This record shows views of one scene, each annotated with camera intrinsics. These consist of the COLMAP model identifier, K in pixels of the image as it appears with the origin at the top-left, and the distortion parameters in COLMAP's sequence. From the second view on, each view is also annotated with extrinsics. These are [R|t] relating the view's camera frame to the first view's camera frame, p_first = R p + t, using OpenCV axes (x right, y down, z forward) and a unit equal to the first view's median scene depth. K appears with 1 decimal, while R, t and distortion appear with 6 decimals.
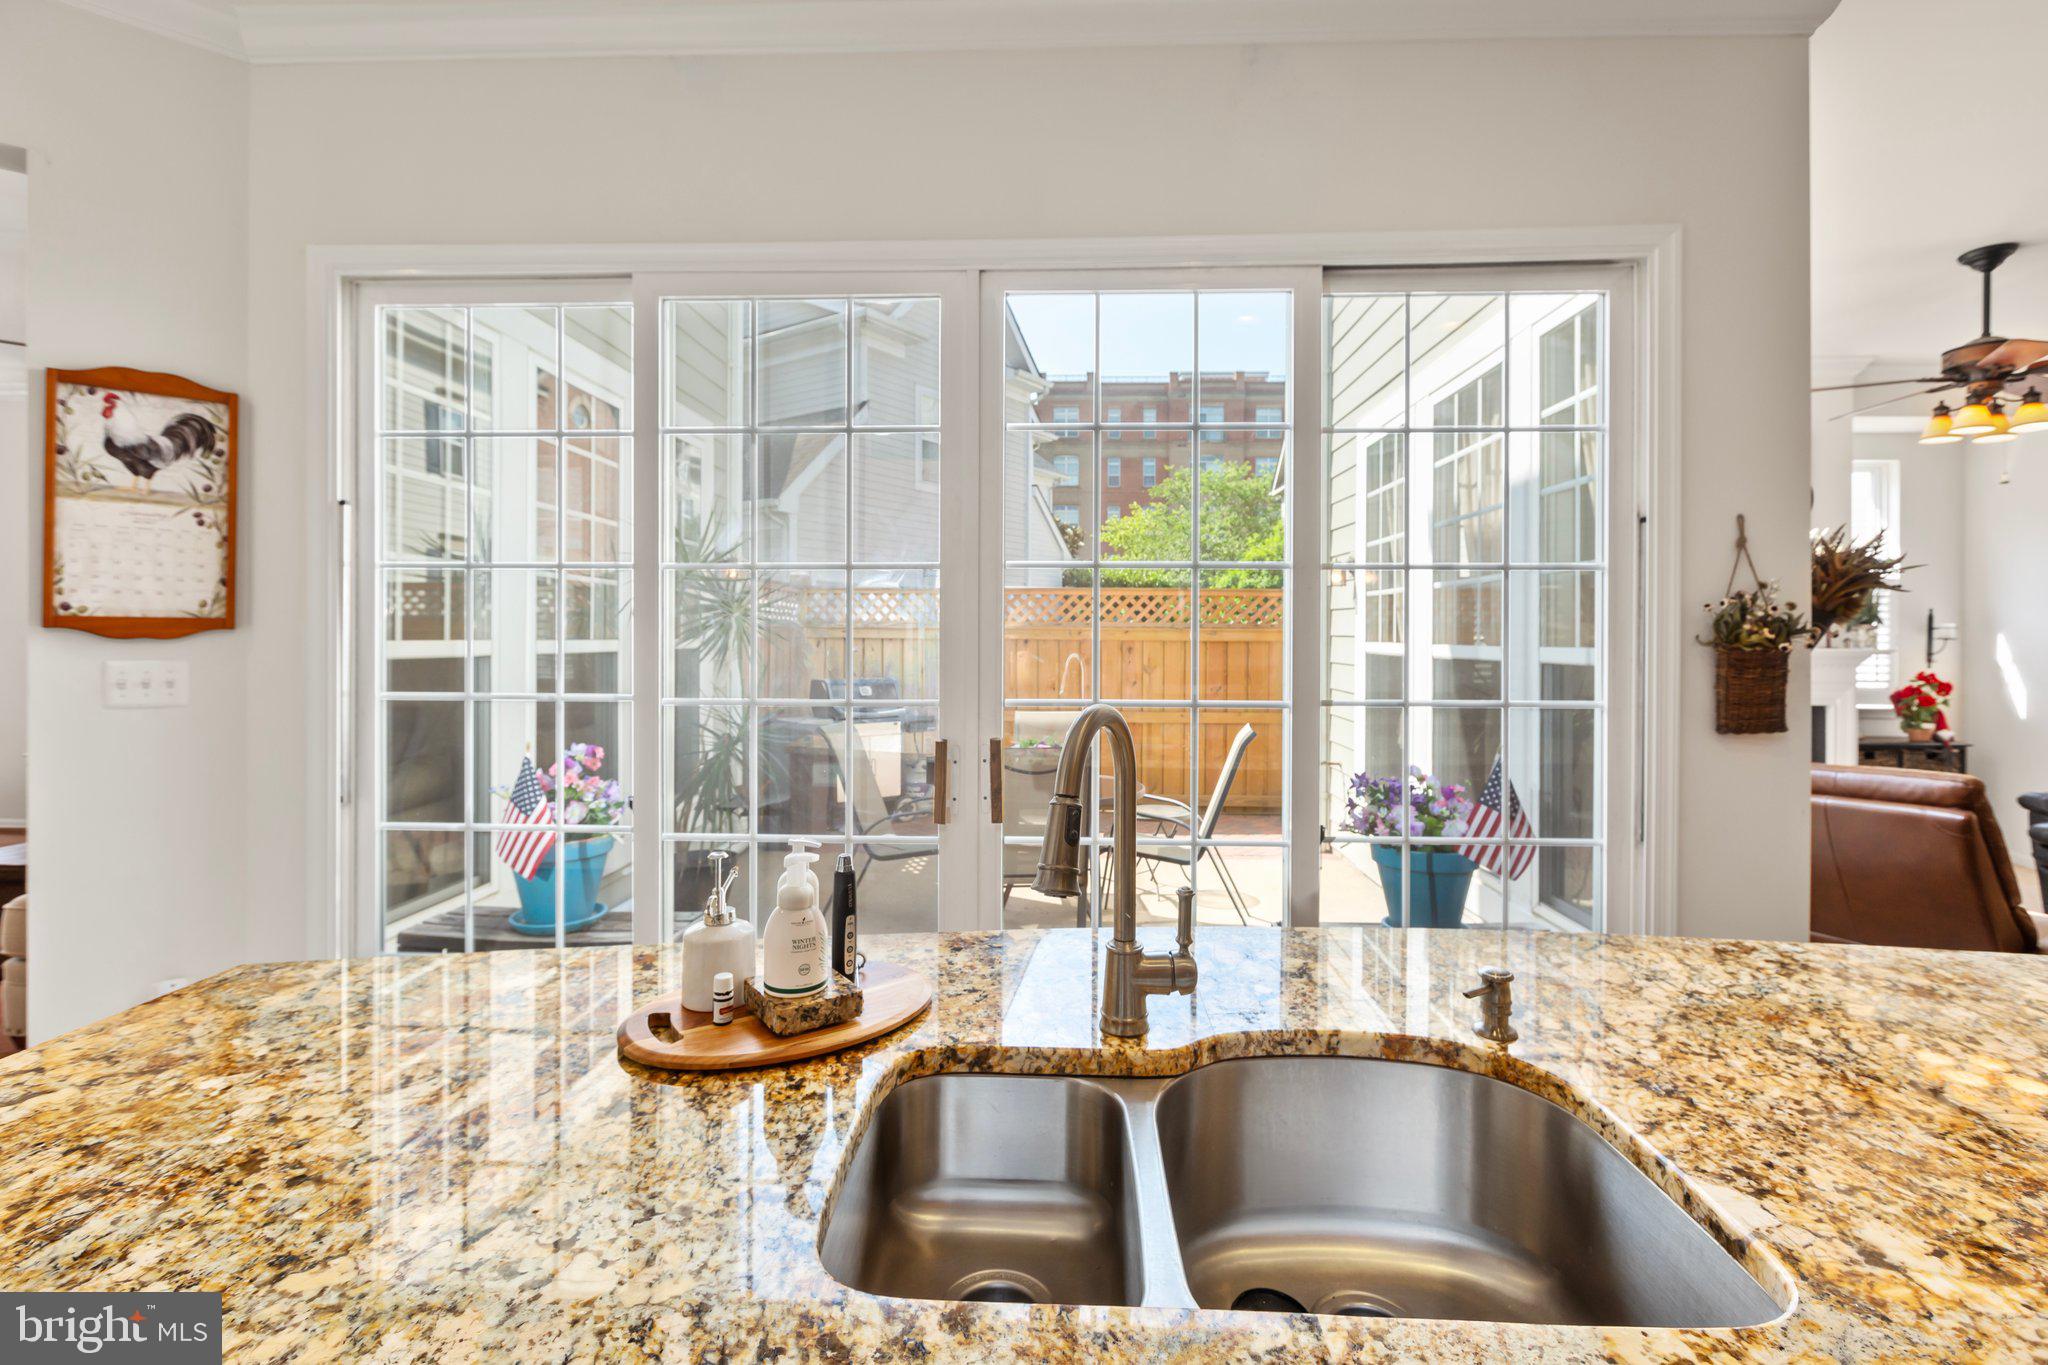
lens RADIAL K [[924.9, 0, 1033.9], [0, 924.9, 646.8], [0, 0, 1]] dist [-0.002825, -0.000615]
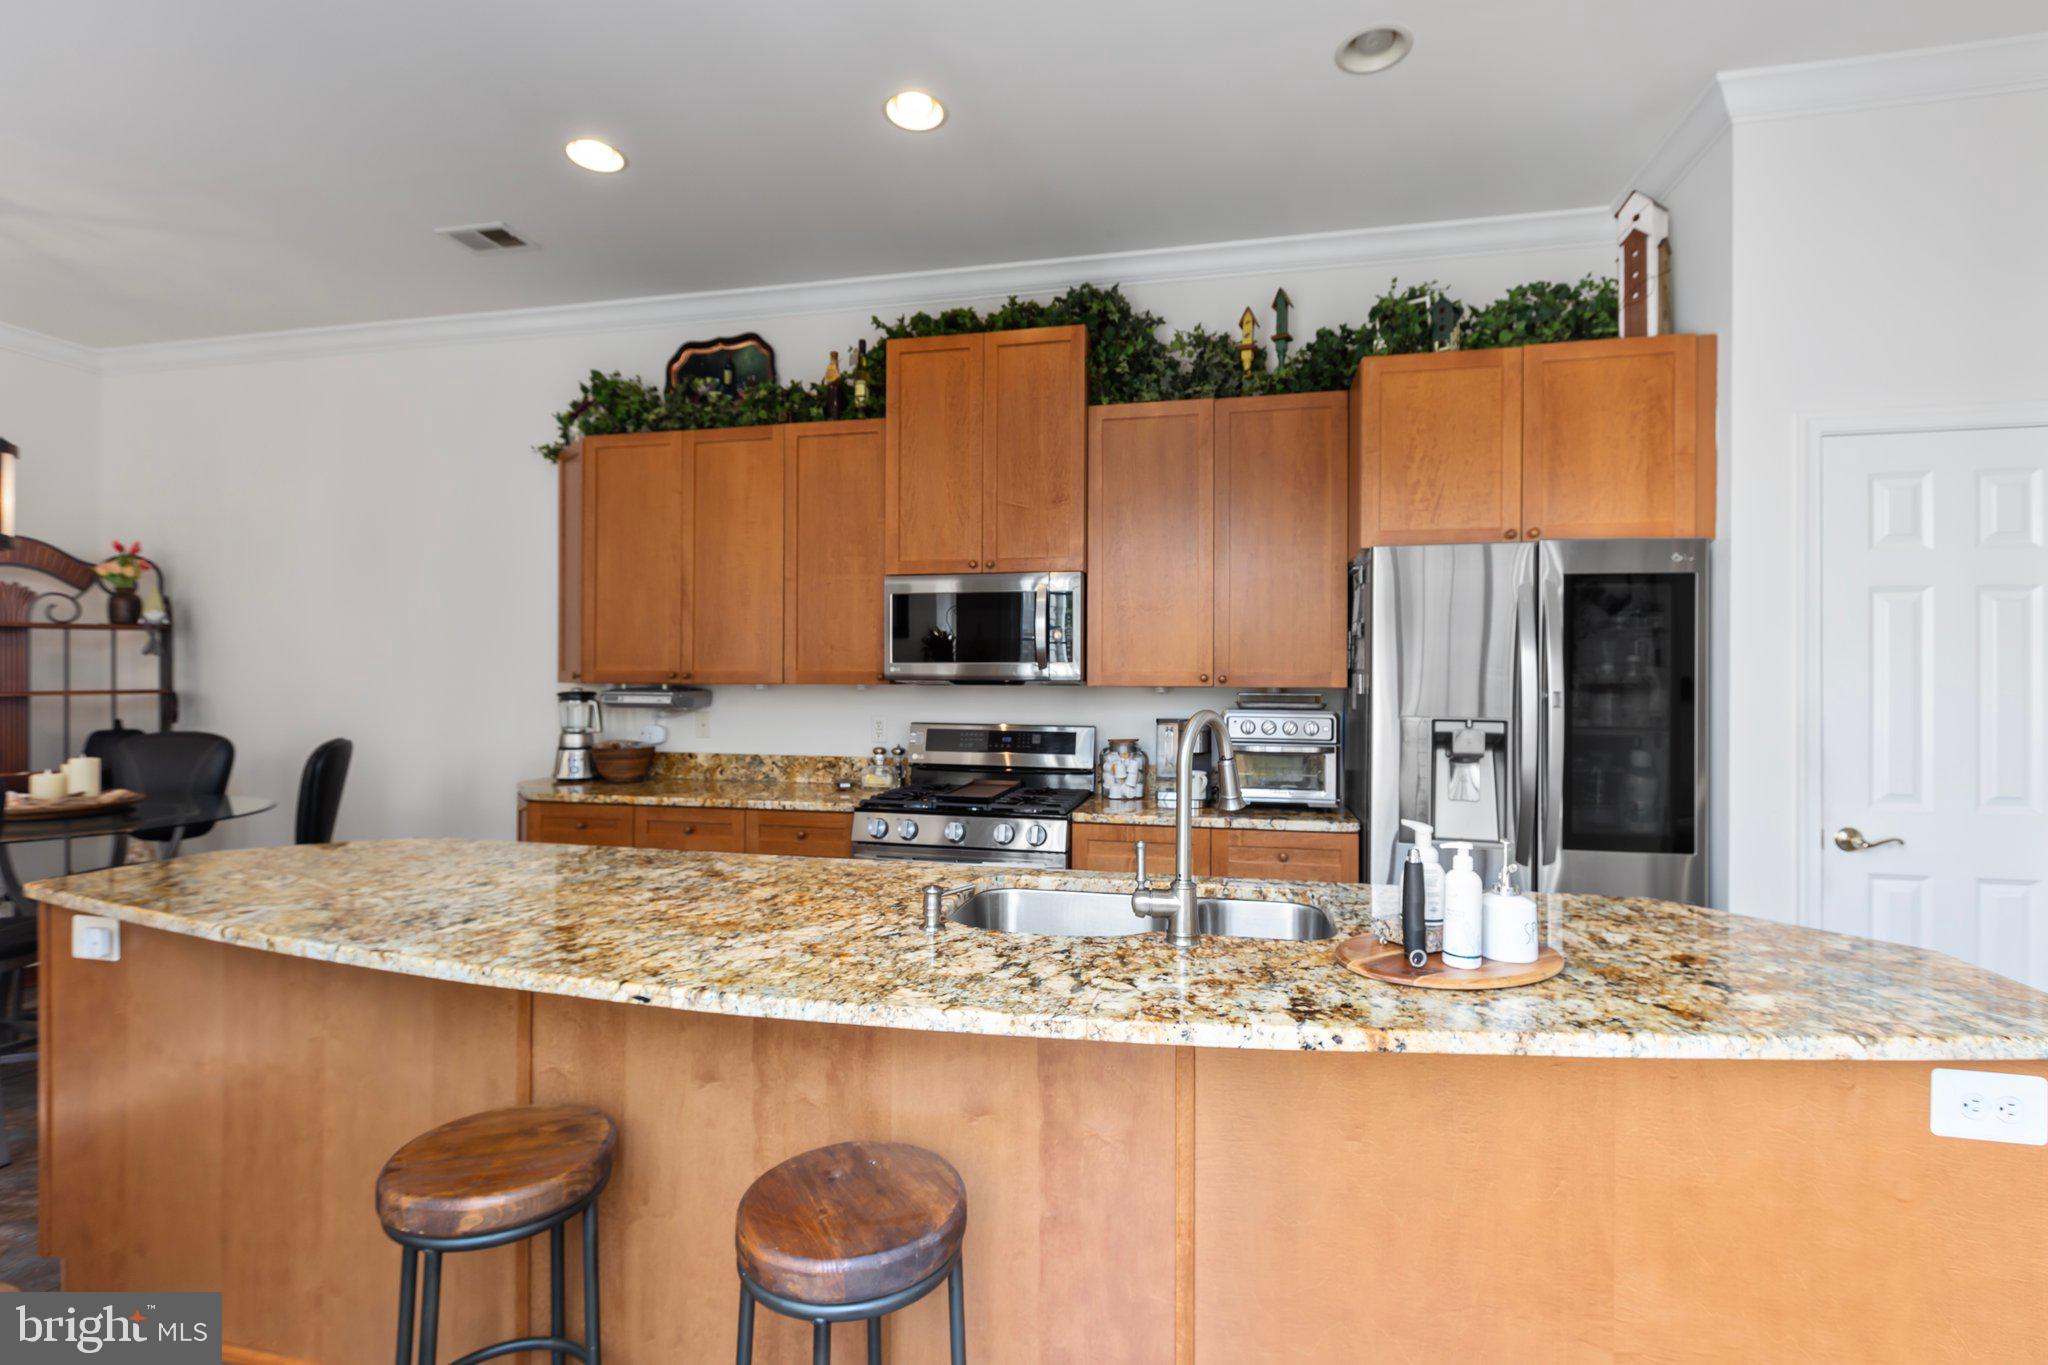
lens RADIAL K [[904.5, 0, 1024.0], [0, 904.5, 682.5], [0, 0, 1]] dist [-0.000480, -0.000027]
pose [[-0.985653, -0.013577, 0.168240, 0.045574], [-0.012306, 0.999887, 0.008595, -0.000453], [-0.168338, 0.006401, -0.985709, 1.091211]]
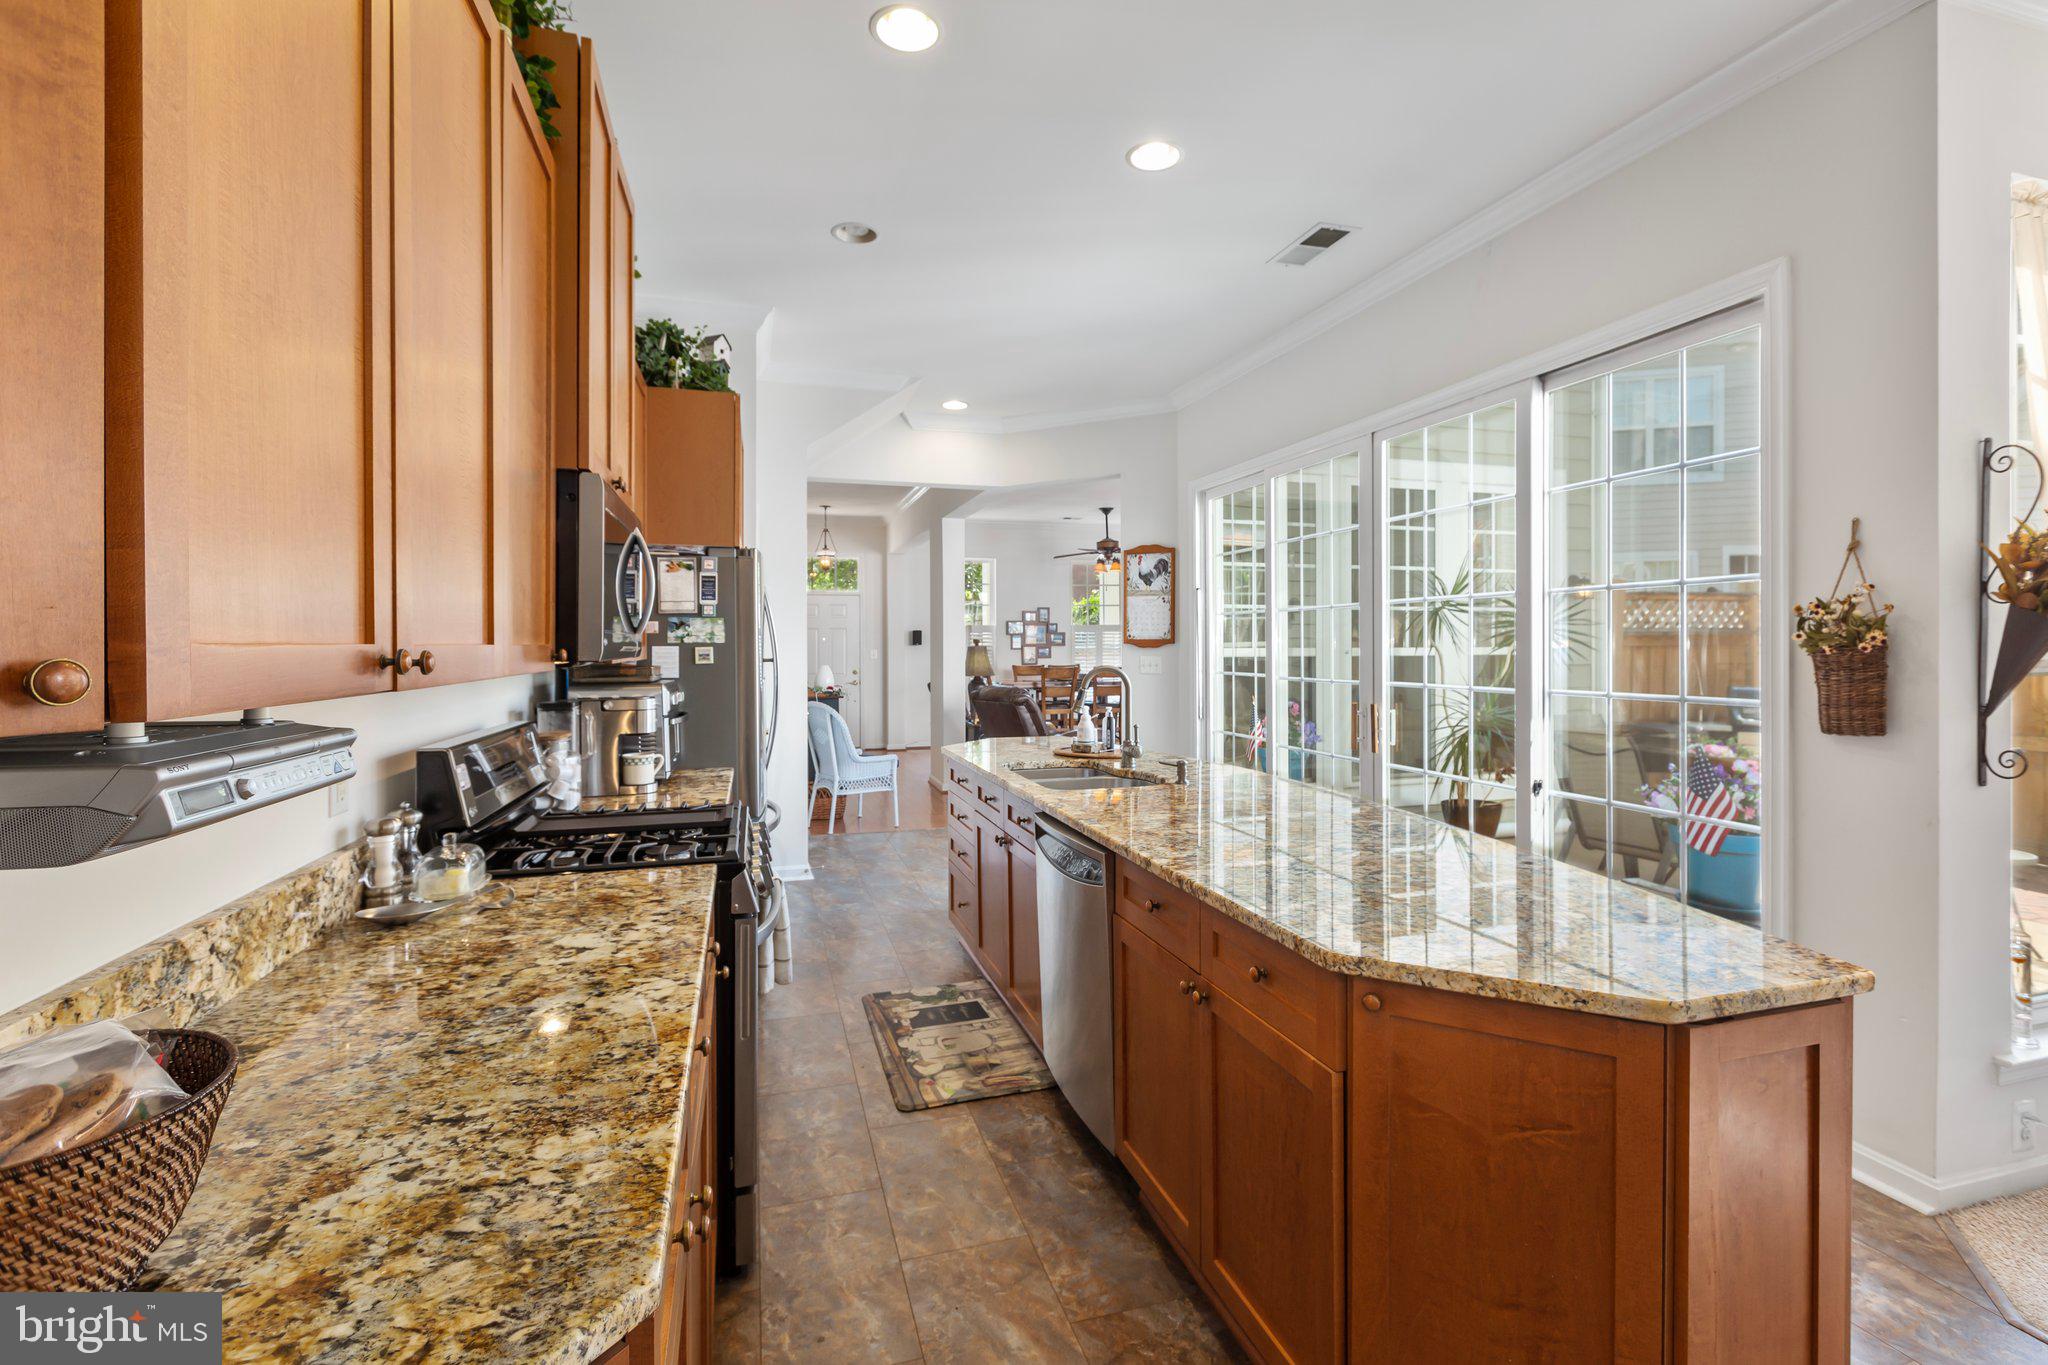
lens RADIAL K [[924.9, 0, 1033.9], [0, 924.9, 646.8], [0, 0, 1]] dist [-0.002825, -0.000615]
pose [[0.334723, -0.004970, -0.942303, 1.380713], [0.000017, 0.999986, -0.005268, 0.002399], [0.942317, 0.001747, 0.334718, -0.179680]]
